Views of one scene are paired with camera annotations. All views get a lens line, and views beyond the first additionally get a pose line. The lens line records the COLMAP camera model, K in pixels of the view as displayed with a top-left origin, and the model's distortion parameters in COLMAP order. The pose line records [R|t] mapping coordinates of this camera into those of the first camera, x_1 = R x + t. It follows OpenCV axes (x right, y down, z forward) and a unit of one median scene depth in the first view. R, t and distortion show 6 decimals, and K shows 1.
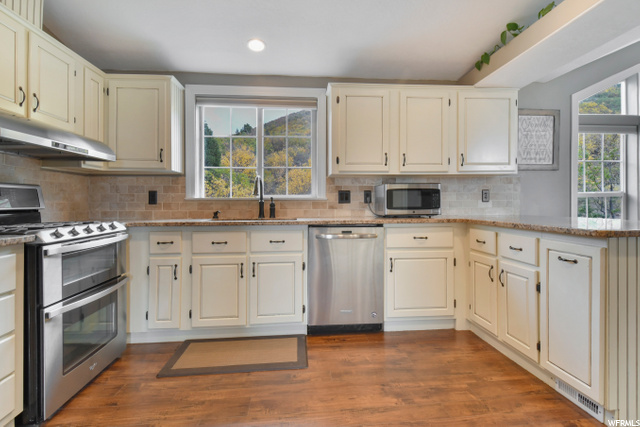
lens RADIAL K [[319.1, 0, 321.0], [0, 319.1, 201.3], [0, 0, 1]] dist [-0.001254, -0.000416]
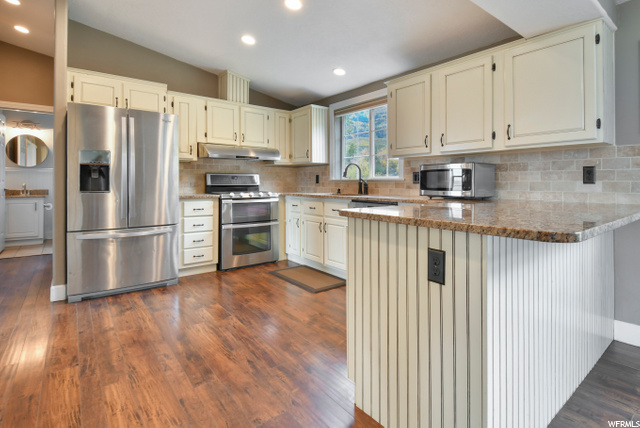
lens RADIAL K [[313.1, 0, 320.1], [0, 313.1, 180.1], [0, 0, 1]] dist [-0.000777, -0.000112]
pose [[0.532617, 0.000388, -0.846356, 0.878230], [0.001862, 0.999997, 0.001630, -0.009383], [0.846354, -0.002444, 0.532614, 0.172899]]
